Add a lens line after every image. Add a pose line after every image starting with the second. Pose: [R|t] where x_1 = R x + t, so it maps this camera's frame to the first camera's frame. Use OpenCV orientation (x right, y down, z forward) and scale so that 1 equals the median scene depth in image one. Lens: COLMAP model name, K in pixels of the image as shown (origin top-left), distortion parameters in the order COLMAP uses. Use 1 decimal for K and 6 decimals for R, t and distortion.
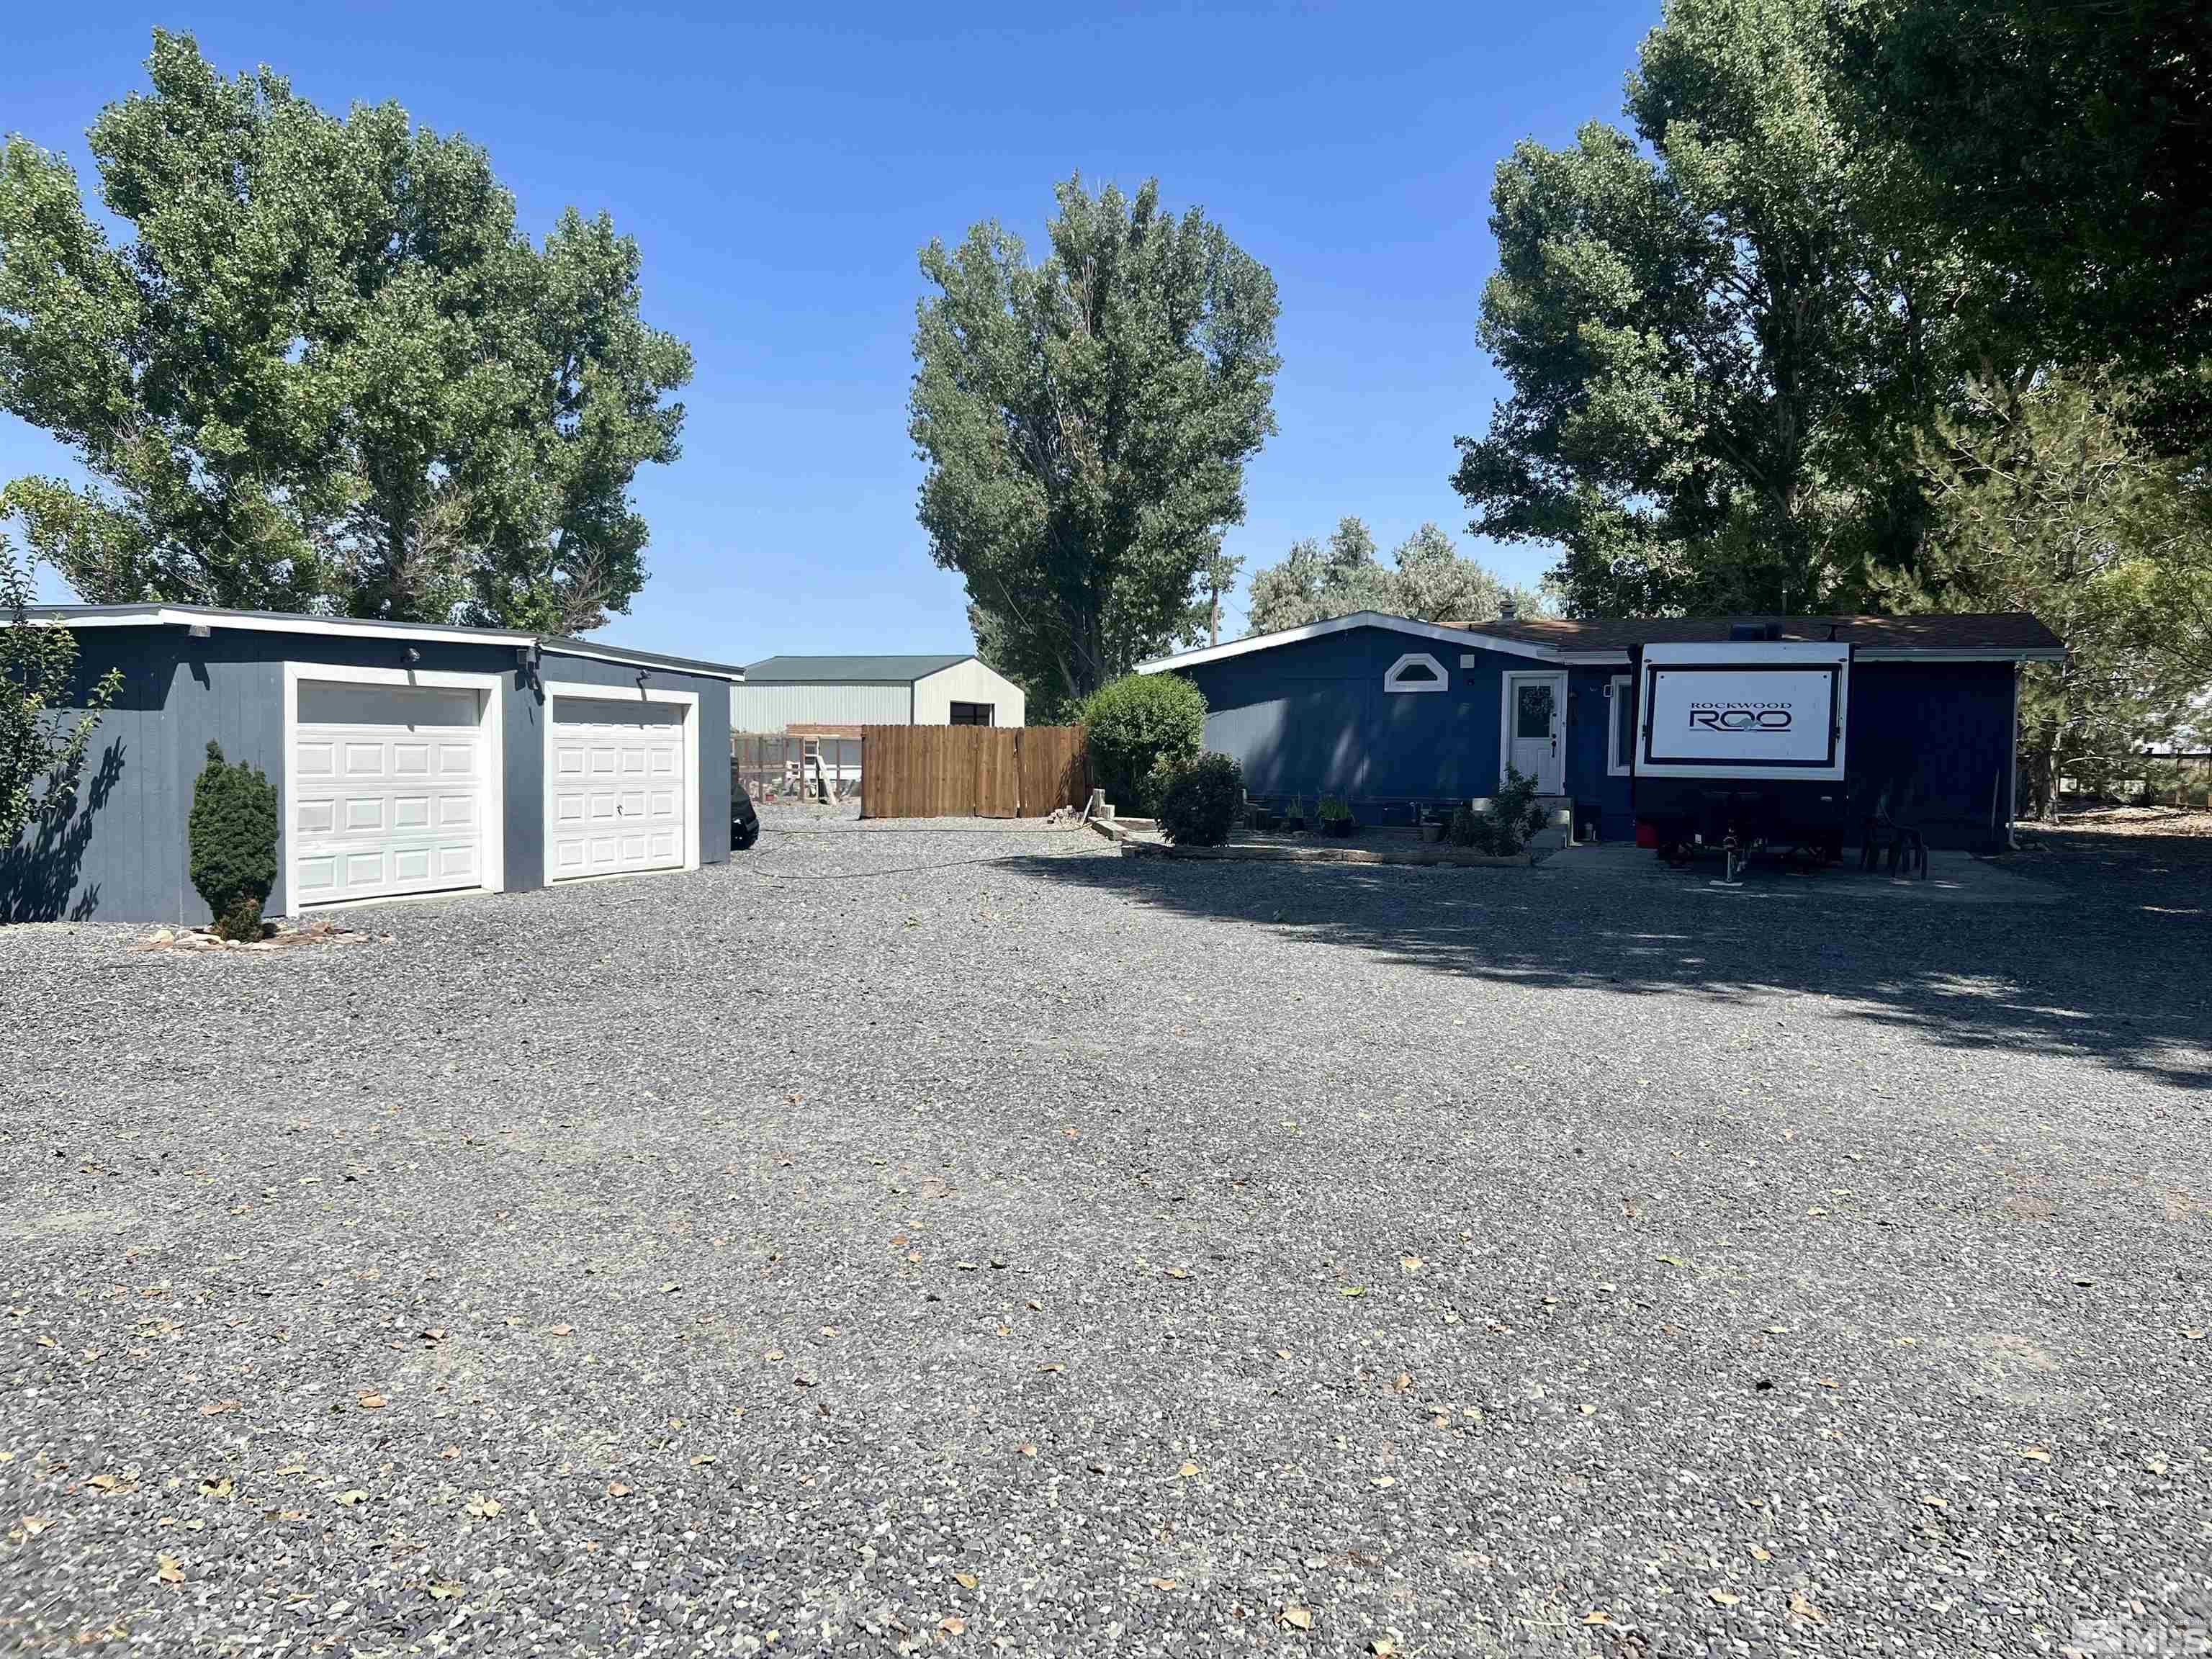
lens RADIAL K [[1672.6, 0, 1106.8], [0, 1672.6, 824.9], [0, 0, 1]] dist [-0.046458, -0.002467]
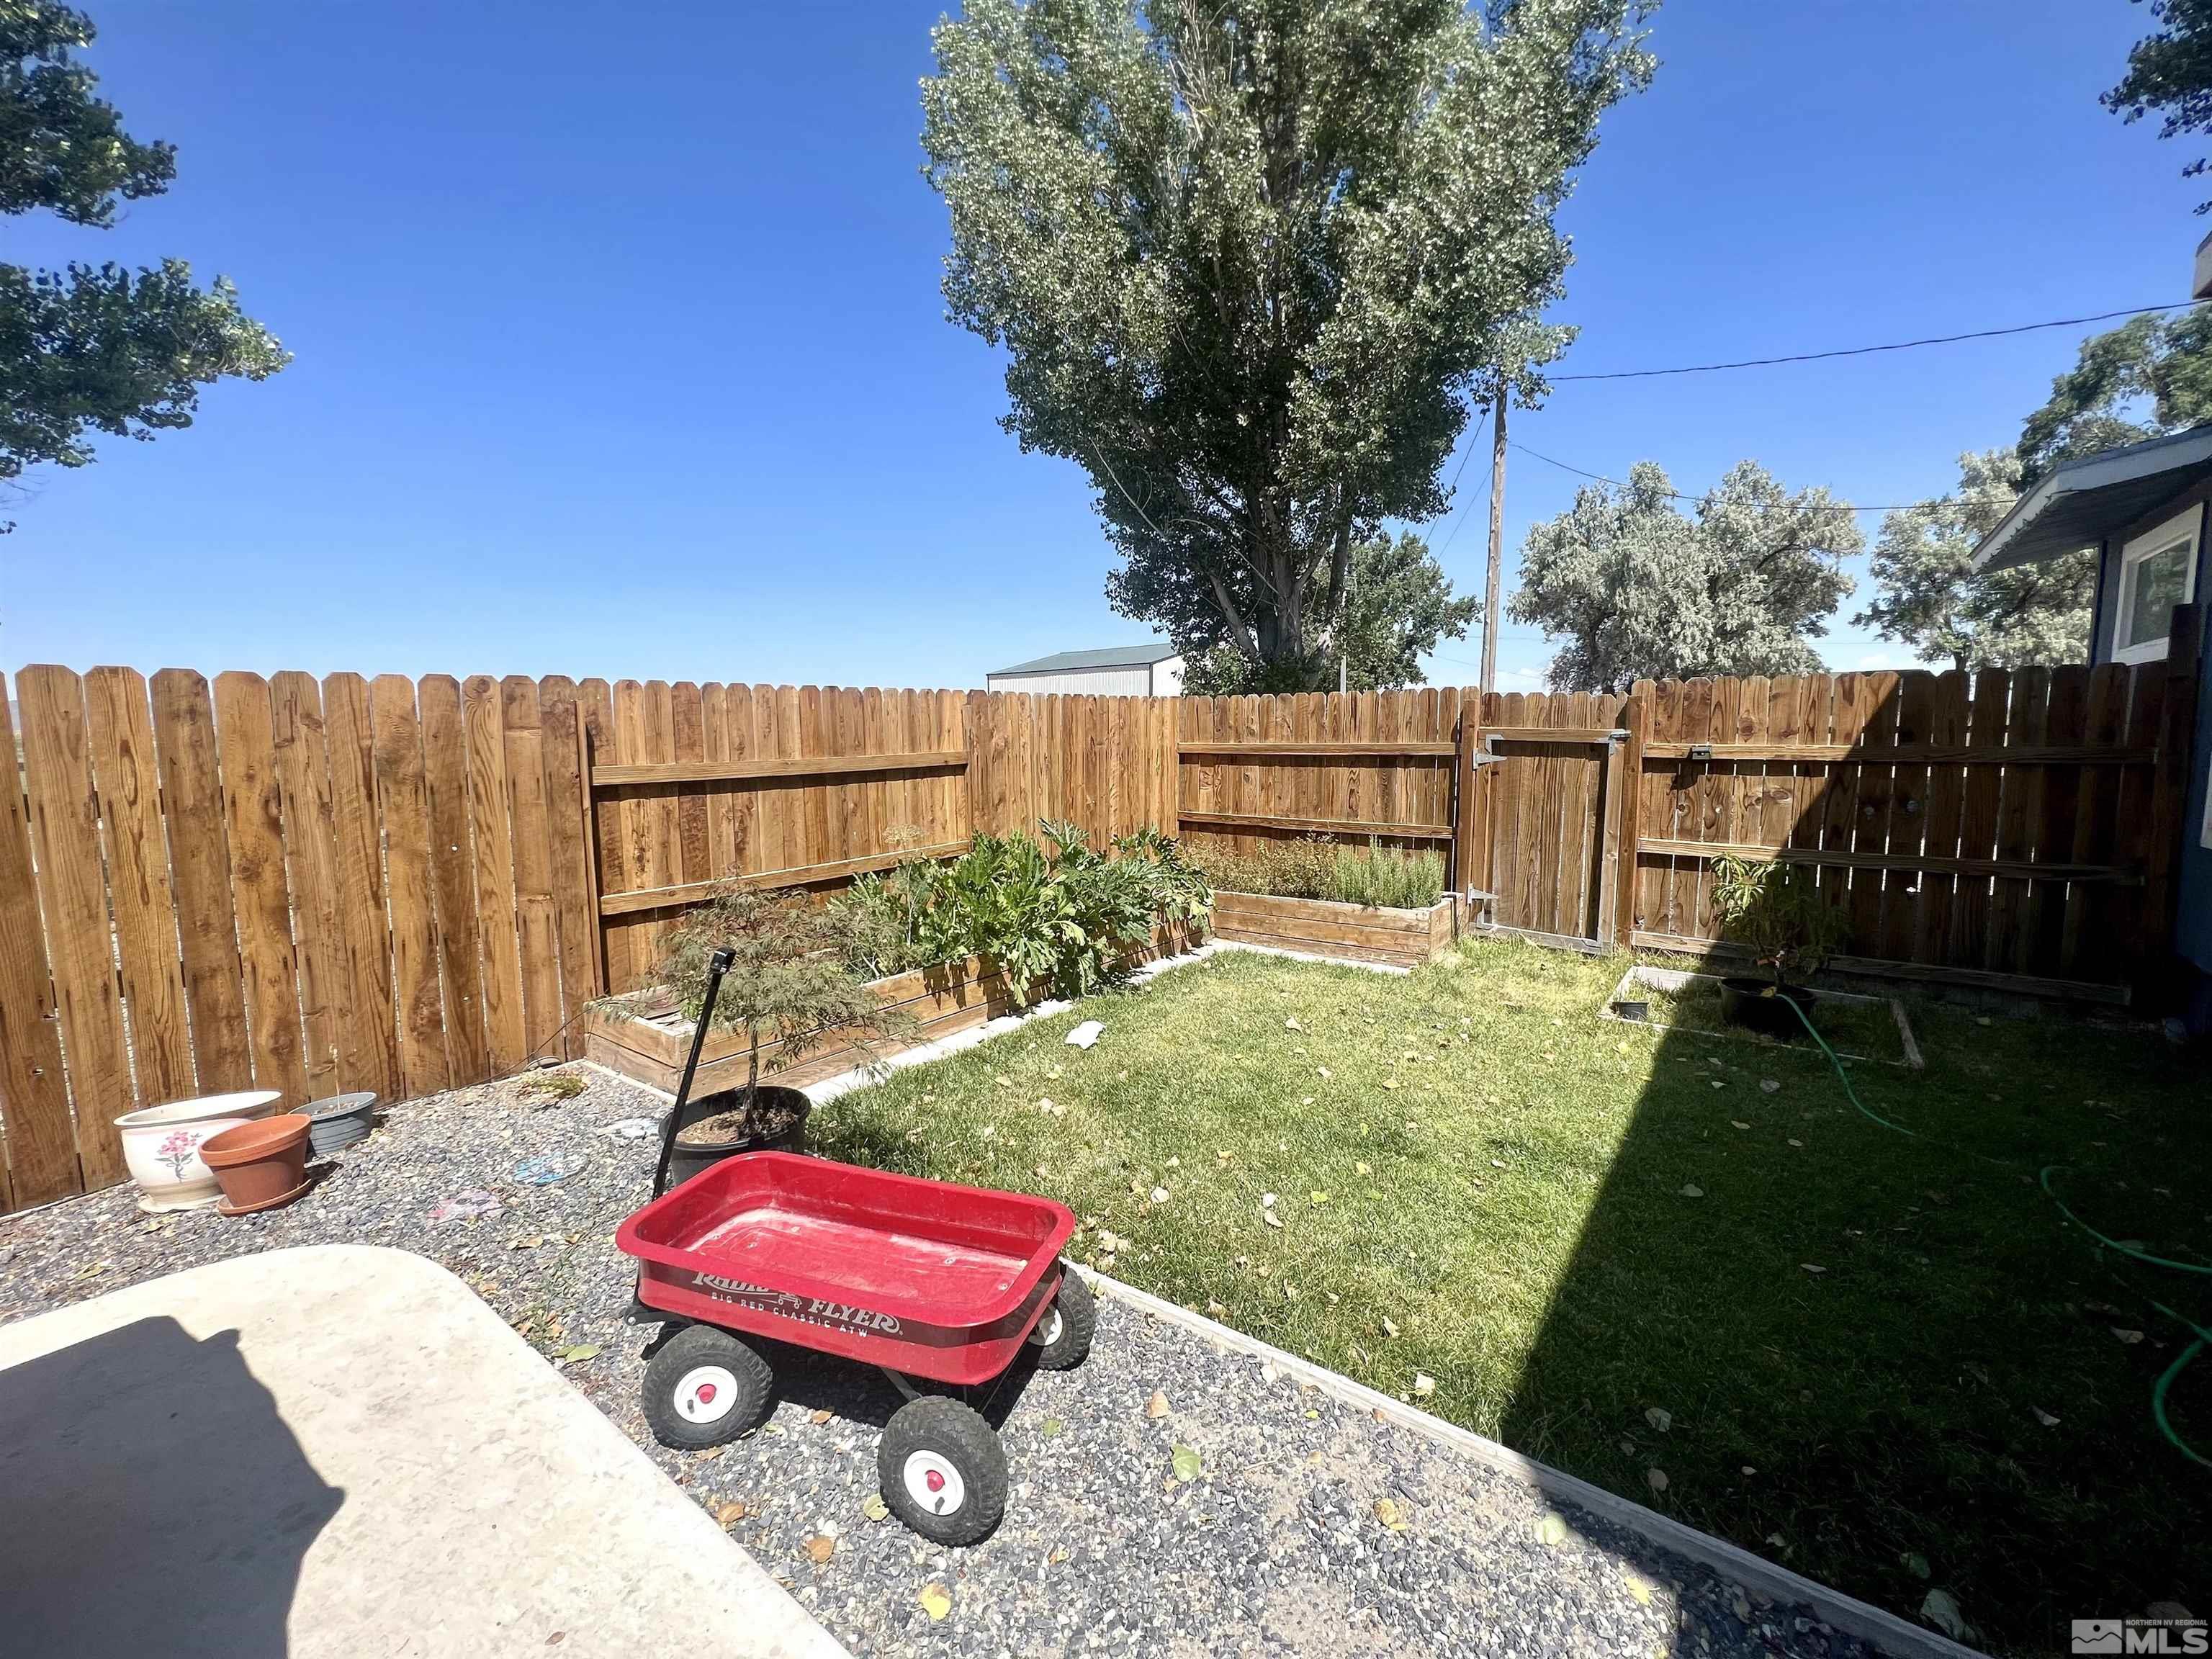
lens RADIAL K [[889.9, 0, 1111.5], [0, 889.9, 824.3], [0, 0, 1]] dist [-0.004921, 0.001384]
pose [[0.950994, 0.007267, -0.309123, 0.024303], [0.012005, 0.998102, 0.060398, -0.023151], [0.308976, -0.061149, 0.949102, 0.477225]]
